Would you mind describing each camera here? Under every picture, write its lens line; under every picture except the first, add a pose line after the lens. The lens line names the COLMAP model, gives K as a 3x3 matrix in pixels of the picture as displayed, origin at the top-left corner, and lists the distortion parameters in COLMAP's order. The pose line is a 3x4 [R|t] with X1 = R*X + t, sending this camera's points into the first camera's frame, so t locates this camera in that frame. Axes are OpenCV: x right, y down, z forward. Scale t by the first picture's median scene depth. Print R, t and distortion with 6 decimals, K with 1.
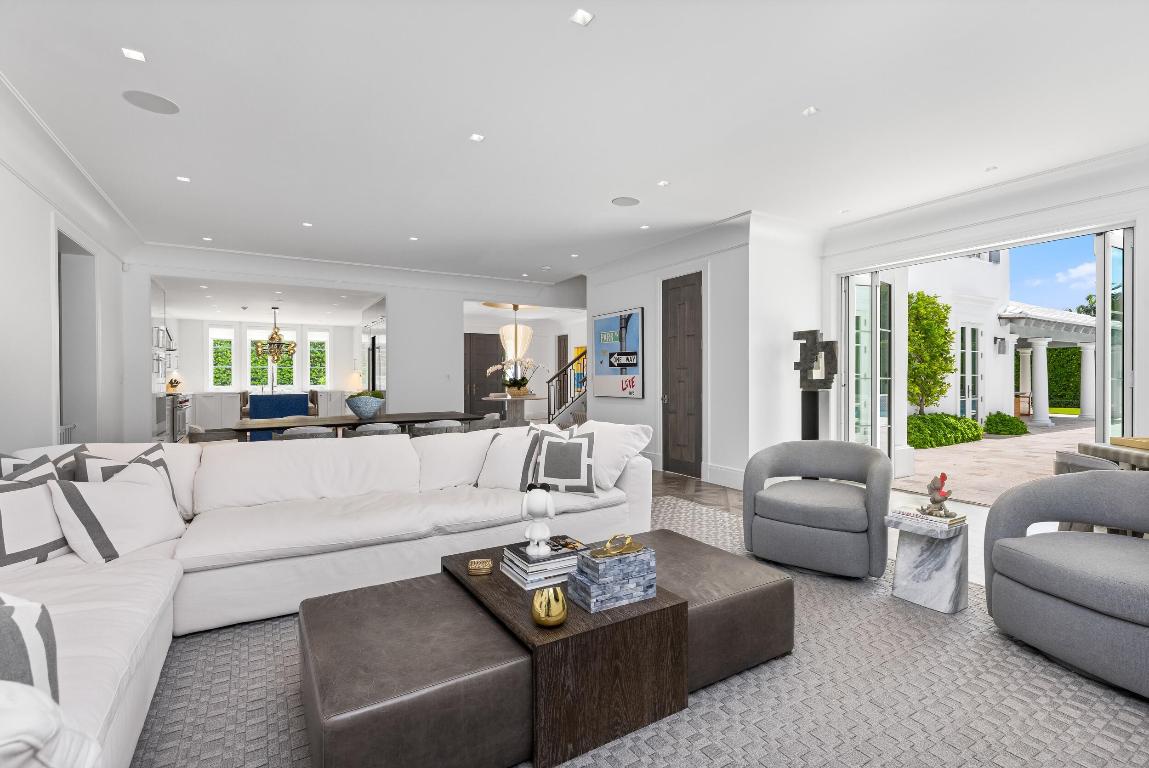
lens RADIAL K [[527.1, 0, 574.5], [0, 527.1, 384.0], [0, 0, 1]] dist [0.000439, 0.000163]
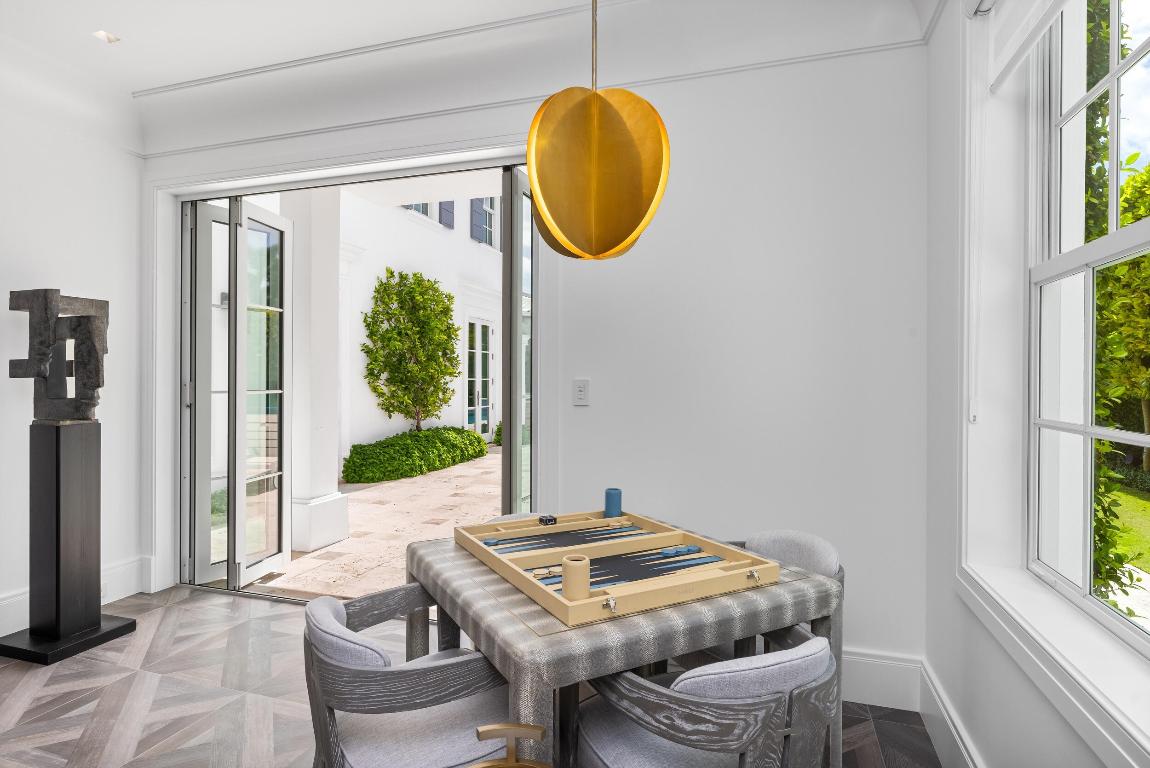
lens RADIAL K [[622.7, 0, 575.0], [0, 622.7, 384.0], [0, 0, 1]] dist [-0.000320, -0.000118]
pose [[0.750022, 0.000180, 0.661413, 0.224282], [-0.000988, 0.999999, 0.000849, -0.011454], [-0.661412, -0.001291, 0.750022, 0.155382]]
